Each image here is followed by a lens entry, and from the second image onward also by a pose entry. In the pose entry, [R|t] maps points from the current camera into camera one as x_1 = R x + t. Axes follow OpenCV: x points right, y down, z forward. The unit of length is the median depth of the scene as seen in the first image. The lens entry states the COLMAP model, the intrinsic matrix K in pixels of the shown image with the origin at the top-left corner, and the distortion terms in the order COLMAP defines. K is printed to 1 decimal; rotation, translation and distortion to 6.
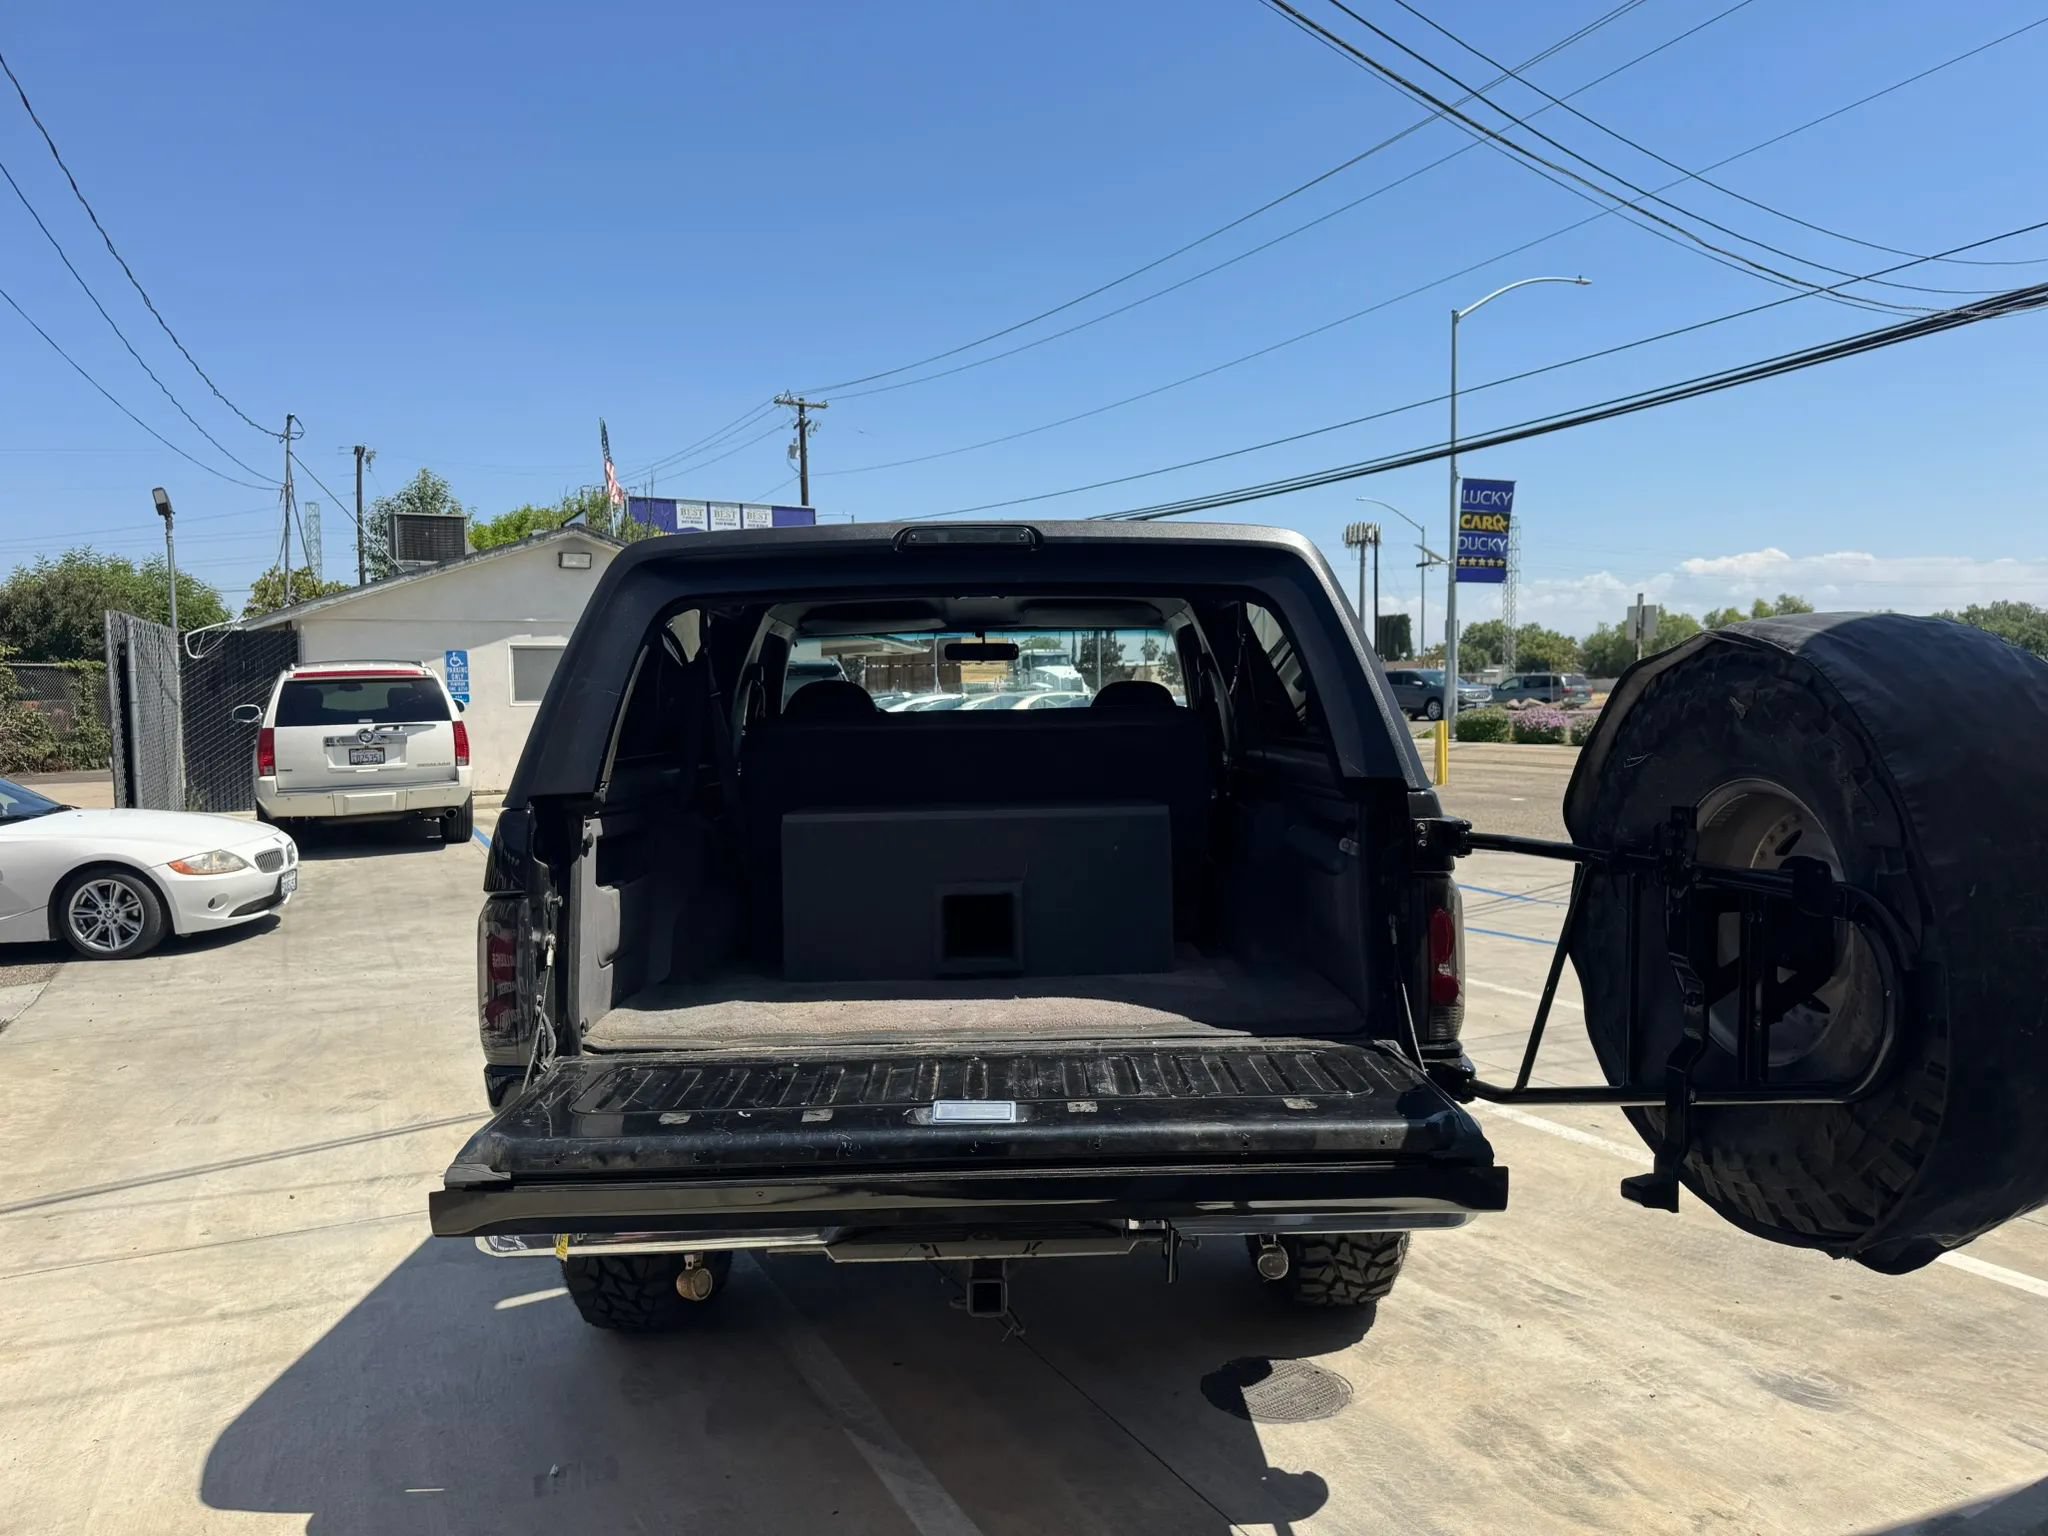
lens RADIAL K [[1433.0, 0, 1020.1], [0, 1433.0, 782.5], [0, 0, 1]] dist [0.046947, -0.058150]
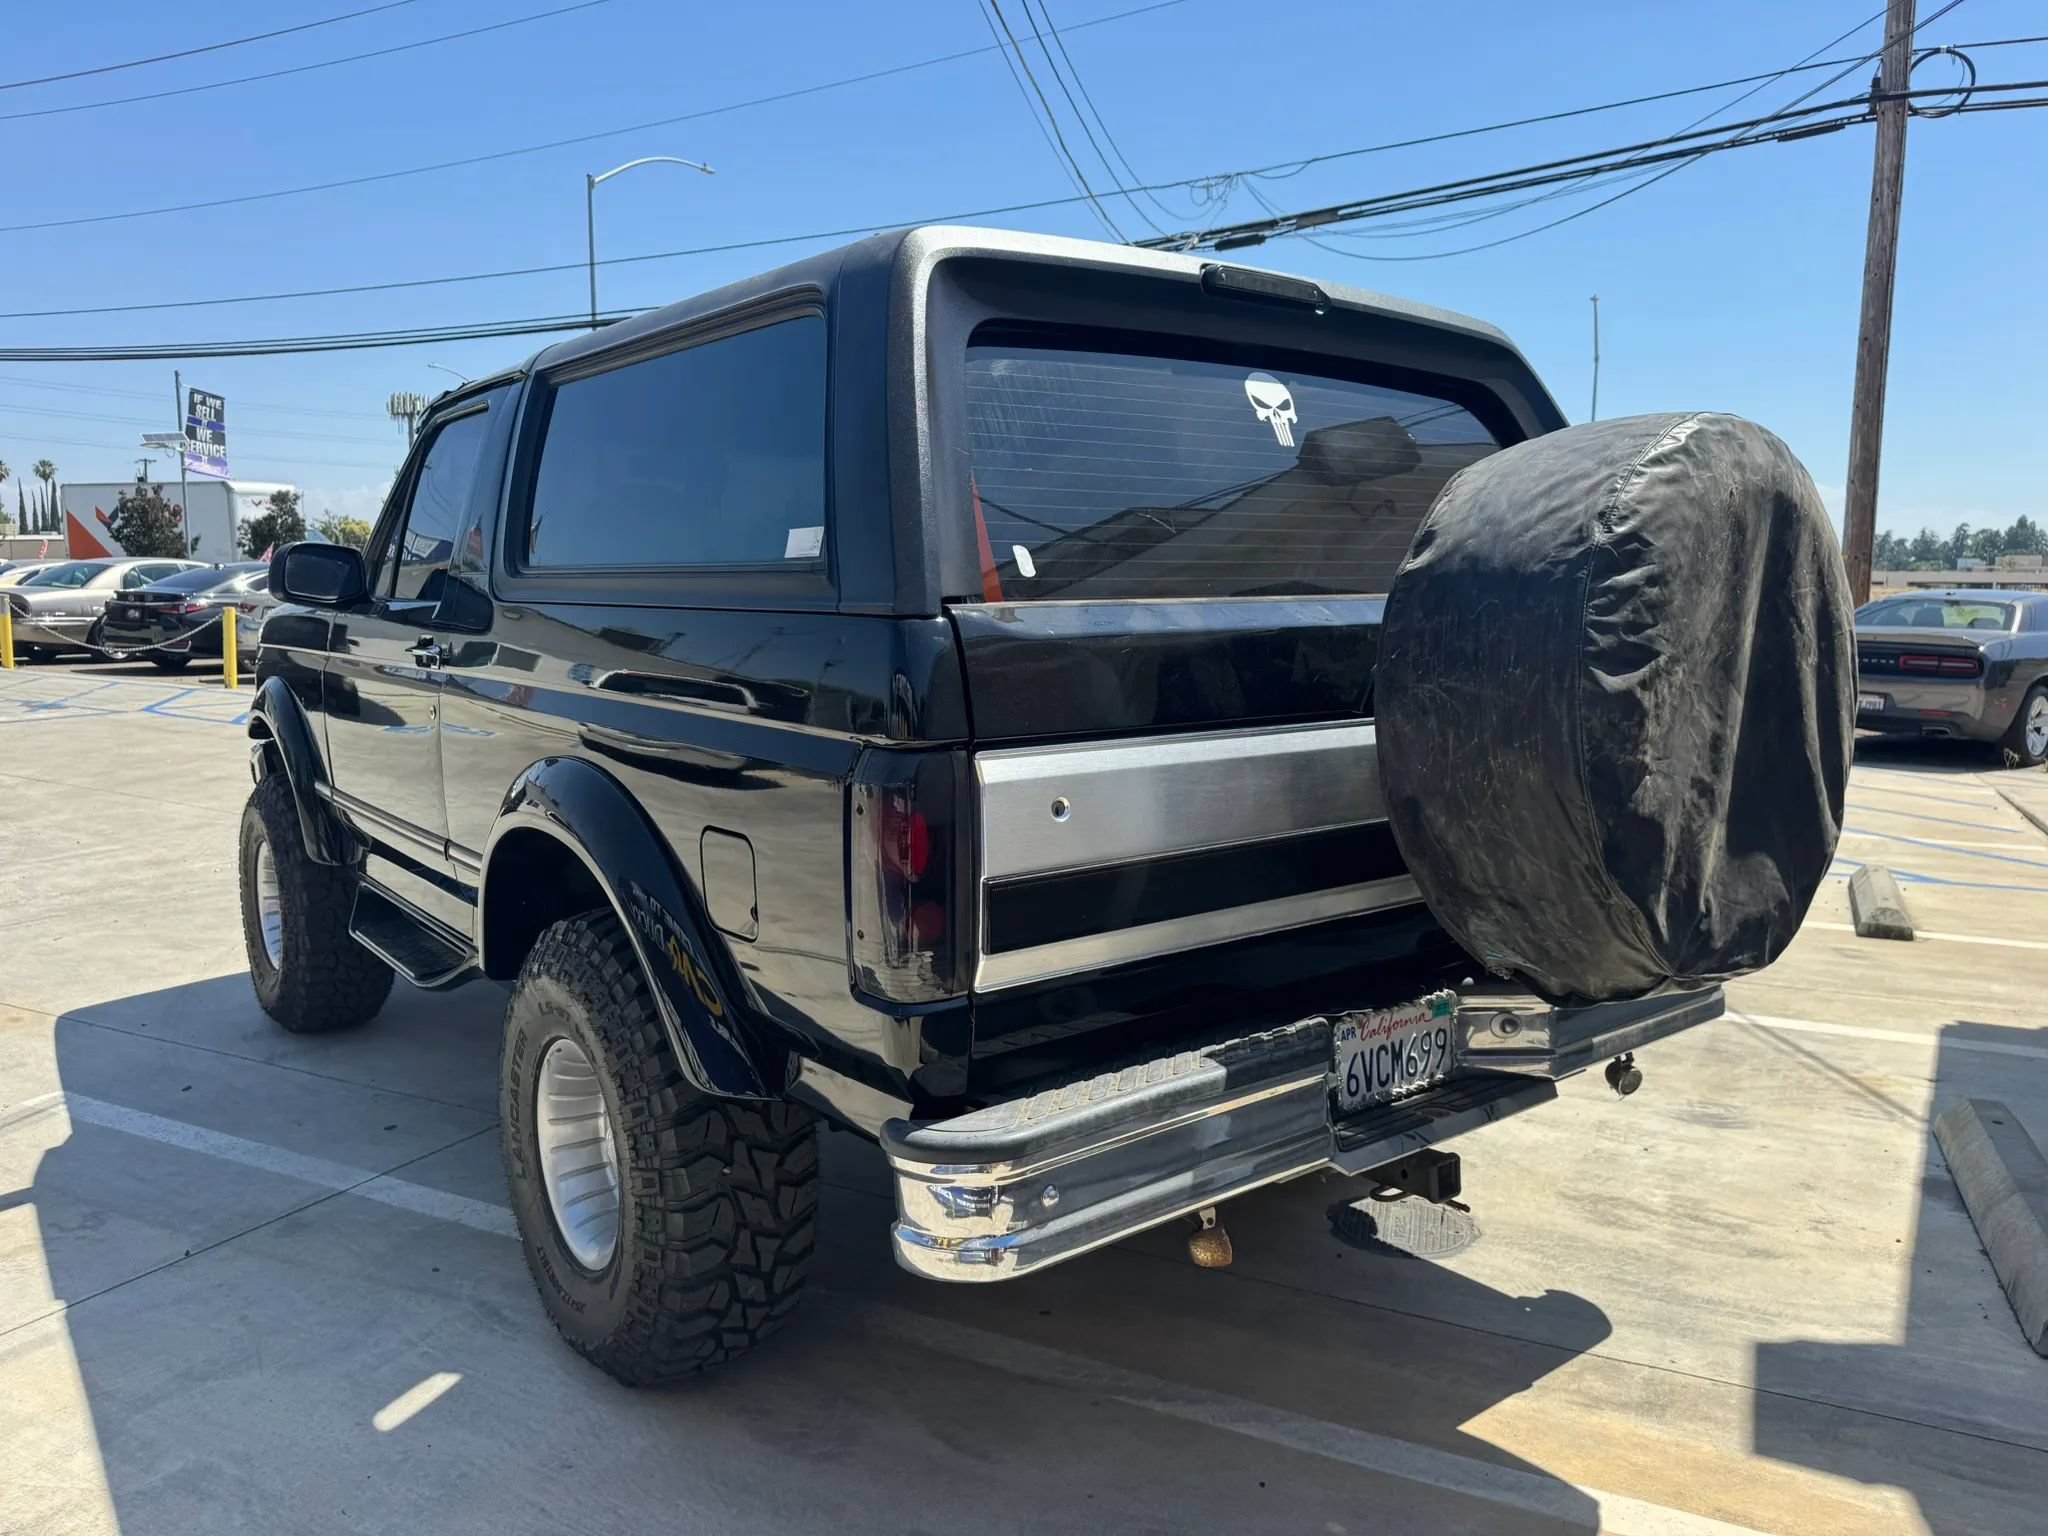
lens RADIAL K [[1433.0, 0, 1020.1], [0, 1433.0, 782.5], [0, 0, 1]] dist [0.046947, -0.058150]
pose [[0.801463, -0.059494, 0.595078, -0.402356], [0.017941, 0.996983, 0.075512, 0.027468], [-0.597775, -0.049844, 0.800113, 0.261734]]
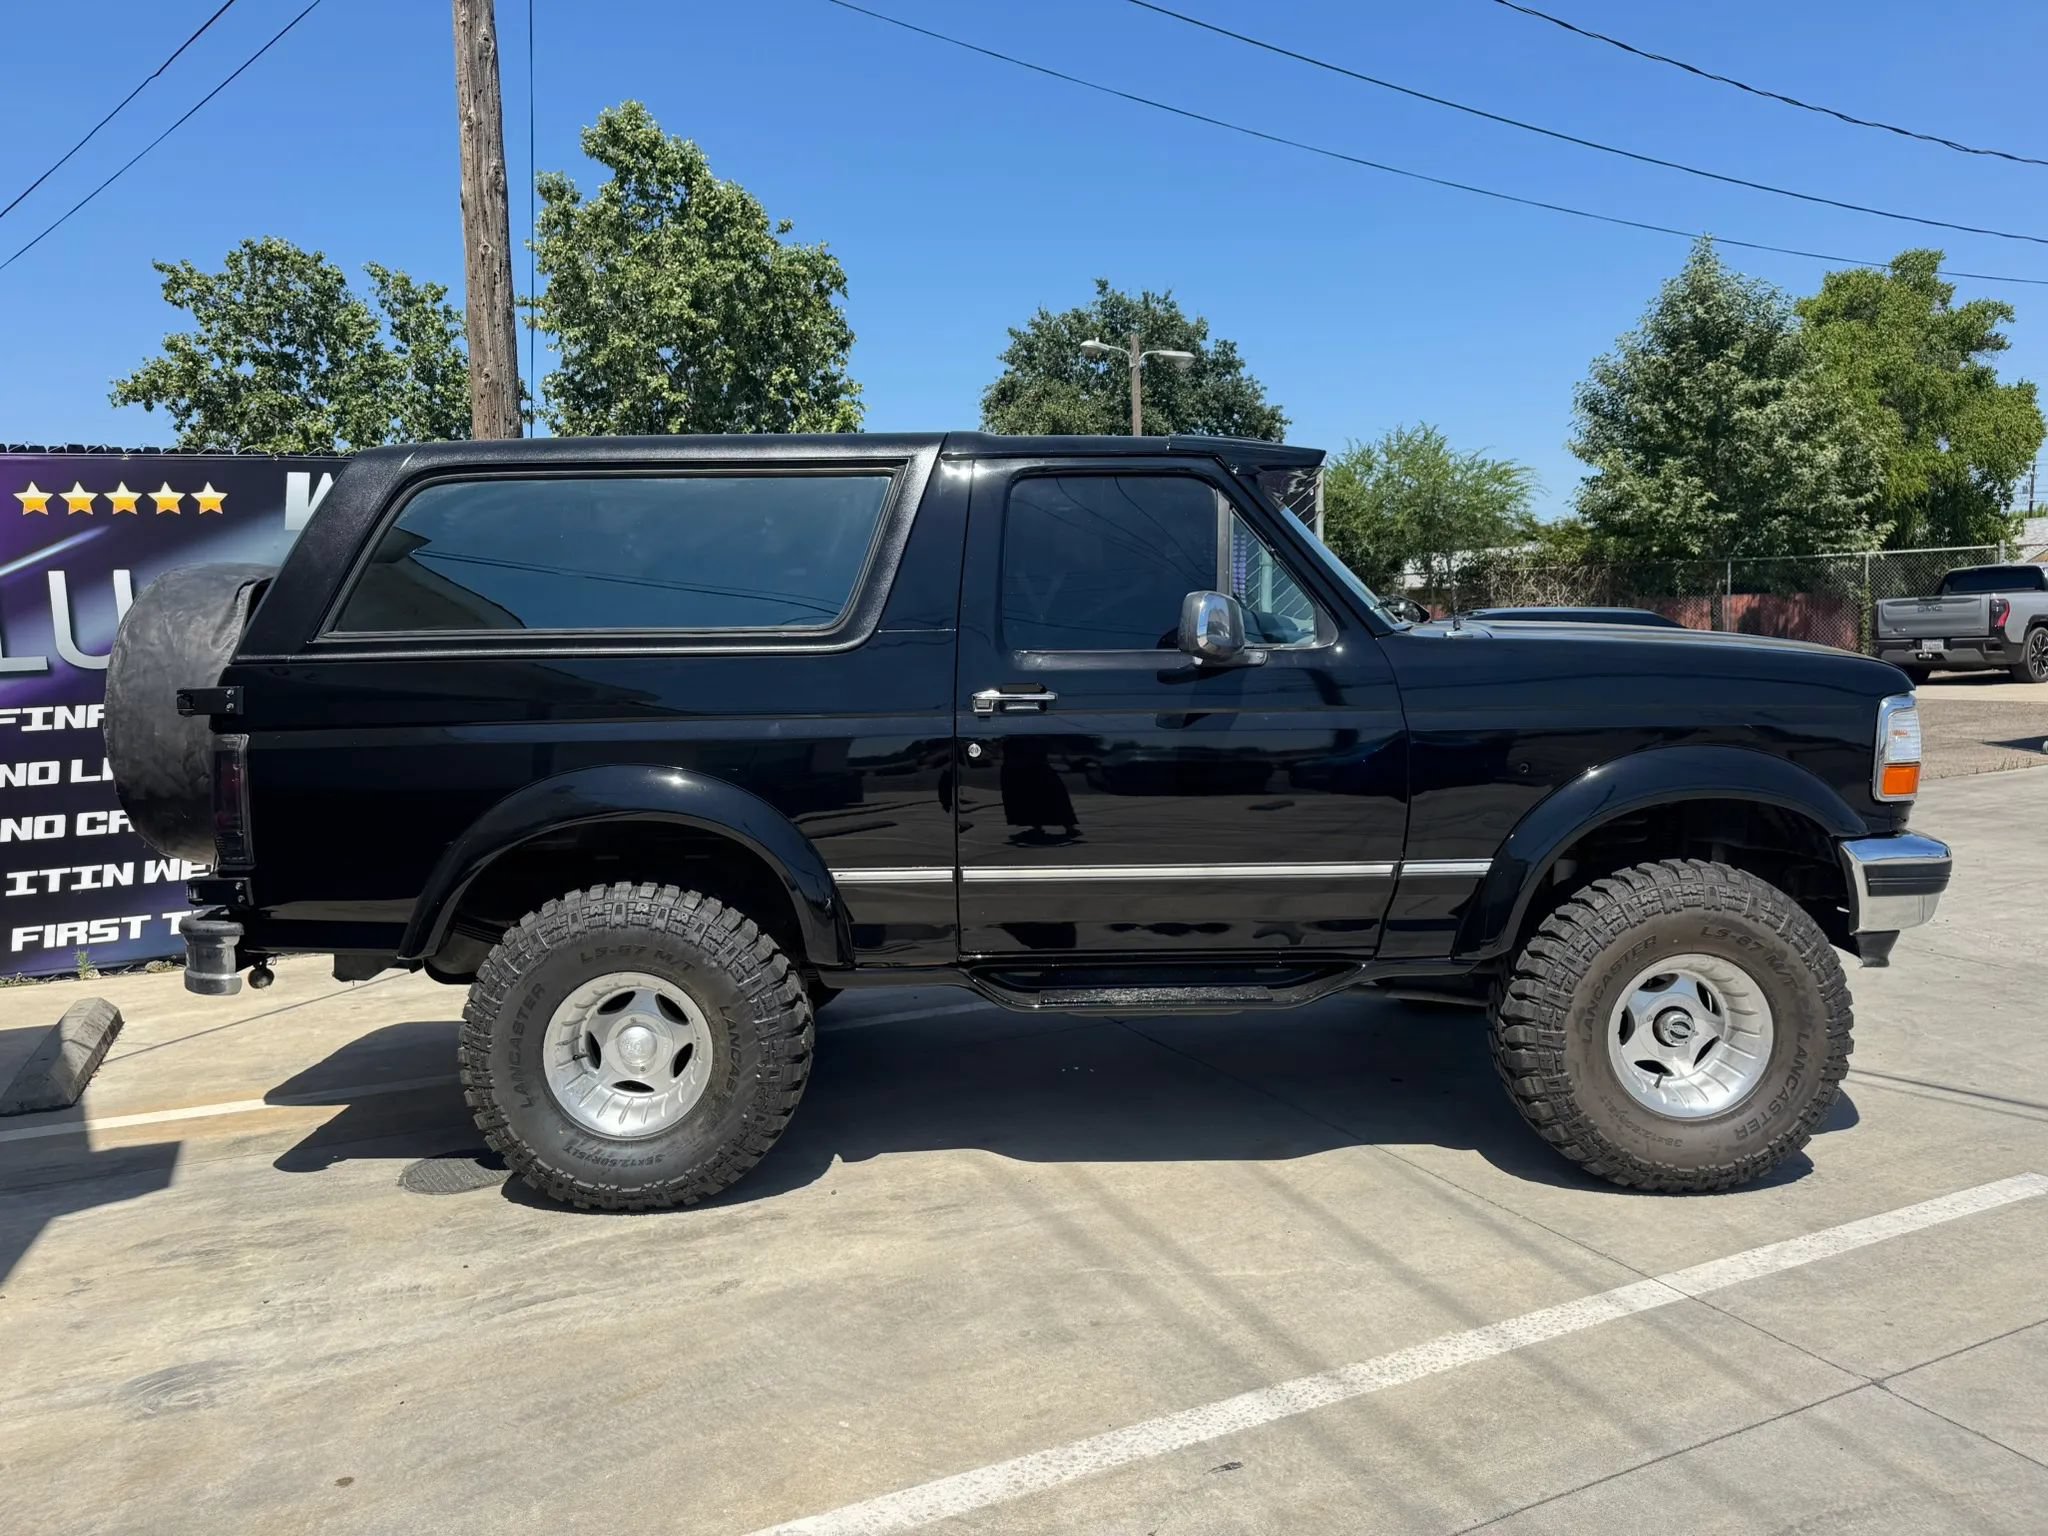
lens RADIAL K [[1445.8, 0, 1020.4], [0, 1445.8, 762.6], [0, 0, 1]] dist [0.058886, -0.070601]
pose [[-0.008440, 0.109043, -0.994001, 0.903755], [-0.037986, 0.993284, 0.109287, -0.044036], [0.999243, 0.038680, -0.004242, 0.983636]]
